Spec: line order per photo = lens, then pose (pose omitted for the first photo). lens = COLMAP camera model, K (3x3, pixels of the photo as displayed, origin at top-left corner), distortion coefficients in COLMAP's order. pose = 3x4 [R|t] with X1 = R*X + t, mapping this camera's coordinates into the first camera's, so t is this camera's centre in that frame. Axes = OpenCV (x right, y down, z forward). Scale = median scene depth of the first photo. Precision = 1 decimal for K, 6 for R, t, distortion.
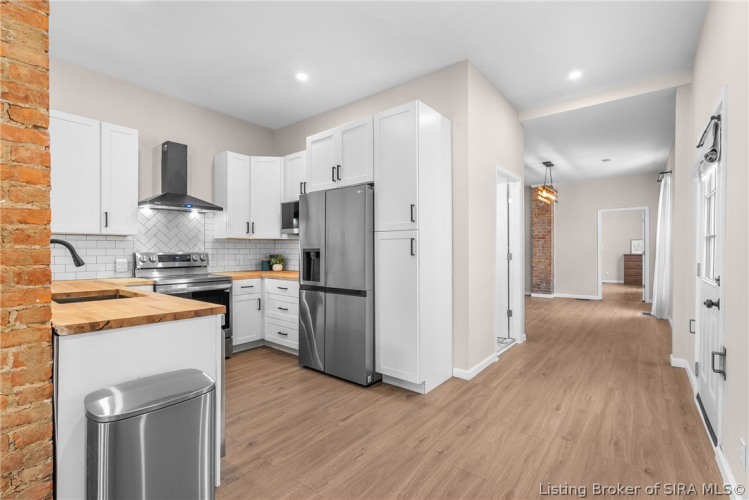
lens RADIAL K [[334.7, 0, 375.2], [0, 334.7, 243.6], [0, 0, 1]] dist [-0.002268, 0.000000]
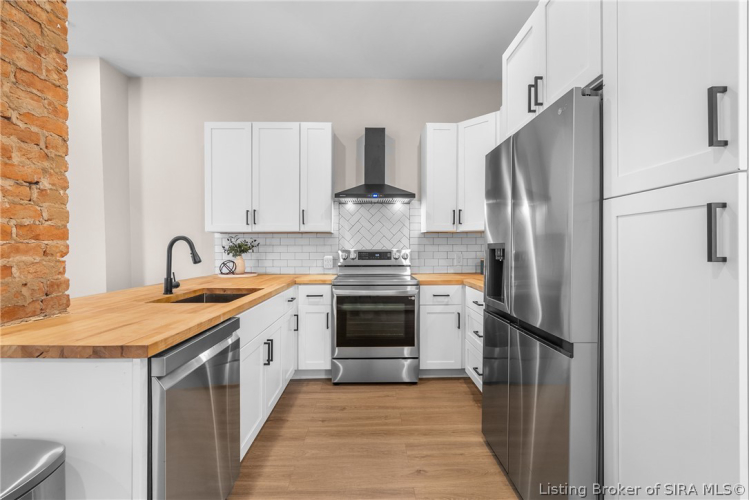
lens RADIAL K [[338.0, 0, 369.5], [0, 338.0, 247.2], [0, 0, 1]] dist [-0.001757, -0.000153]
pose [[0.641871, -0.001210, -0.766812, 0.088851], [0.016729, 0.999783, 0.012426, 0.008111], [0.766630, -0.020803, 0.641751, 0.361550]]
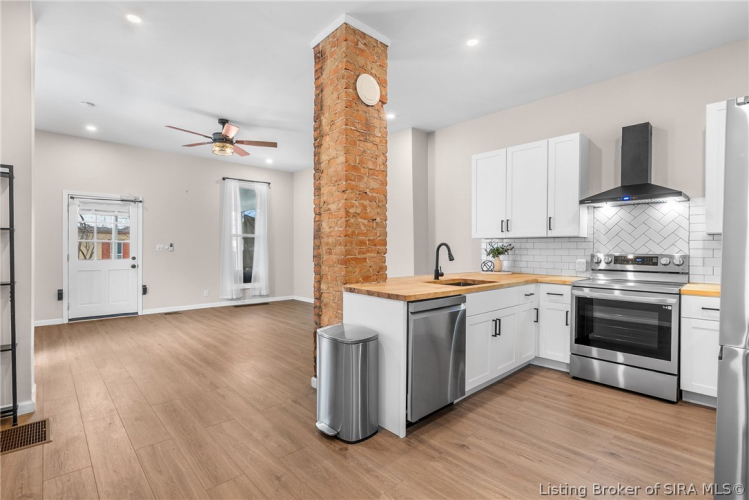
lens RADIAL K [[340.7, 0, 378.2], [0, 340.7, 248.3], [0, 0, 1]] dist [-0.000198, 0.000529]
pose [[-0.116304, -0.002184, -0.993211, 0.308715], [0.012470, 0.999916, -0.003659, 0.006737], [0.993135, -0.012811, -0.116267, 0.408021]]
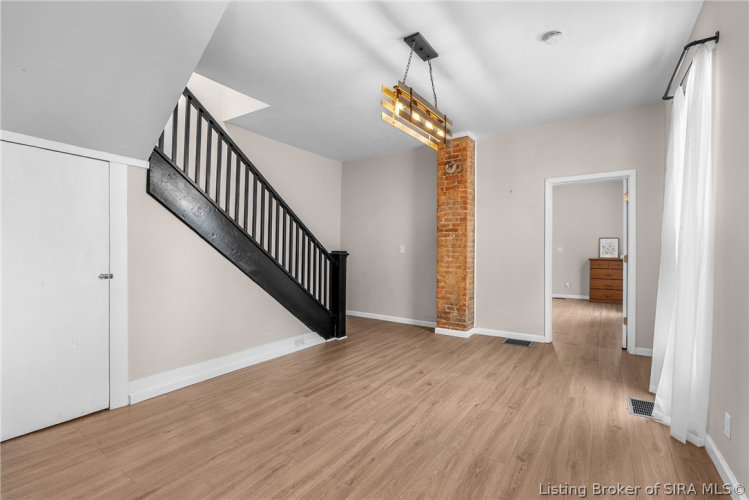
lens RADIAL K [[340.7, 0, 378.2], [0, 340.7, 248.3], [0, 0, 1]] dist [-0.000198, 0.000529]
pose [[0.996489, 0.005947, 0.083508, 0.651163], [-0.006772, 0.999931, 0.009596, 0.017606], [-0.083445, -0.010128, 0.996461, 0.875803]]
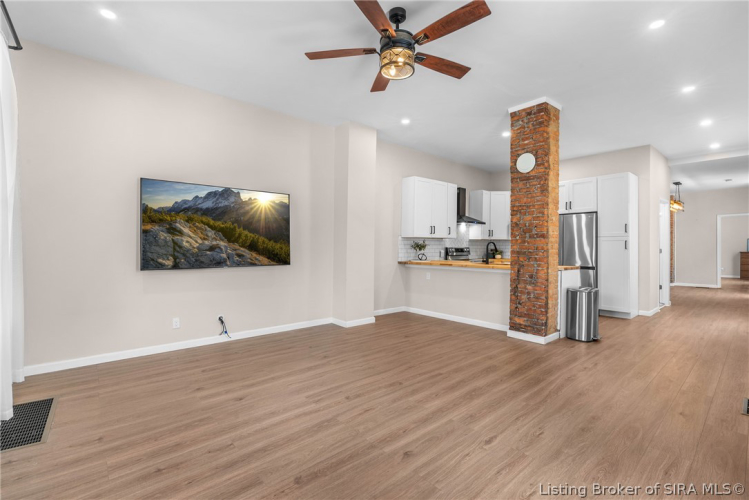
lens RADIAL K [[334.7, 0, 375.2], [0, 334.7, 243.6], [0, 0, 1]] dist [-0.002268, 0.000000]
pose [[0.983603, 0.003936, -0.180302, -0.659373], [-0.002186, 0.999949, 0.009903, -0.009597], [0.180332, -0.009346, 0.983561, -0.817079]]
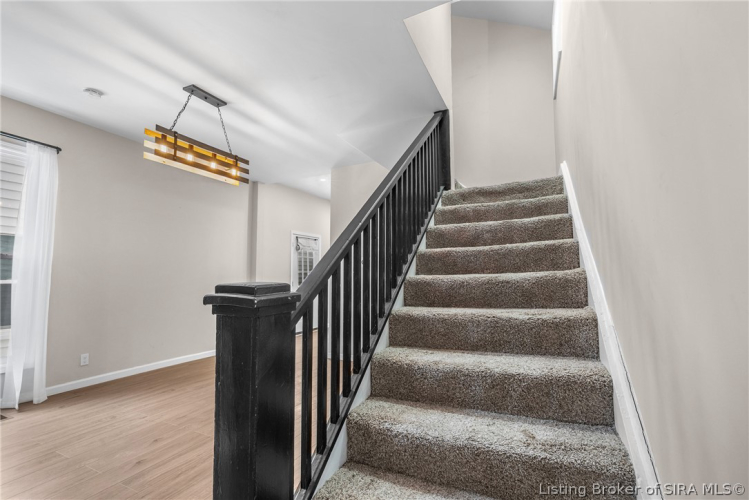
lens RADIAL K [[325.4, 0, 377.6], [0, 325.4, 247.4], [0, 0, 1]] dist [-0.009503, -0.000052]
pose [[-0.973260, -0.019236, -0.228898, 0.587352], [0.001689, 0.995861, -0.090872, 0.025037], [0.229699, -0.088829, -0.969200, 2.089766]]
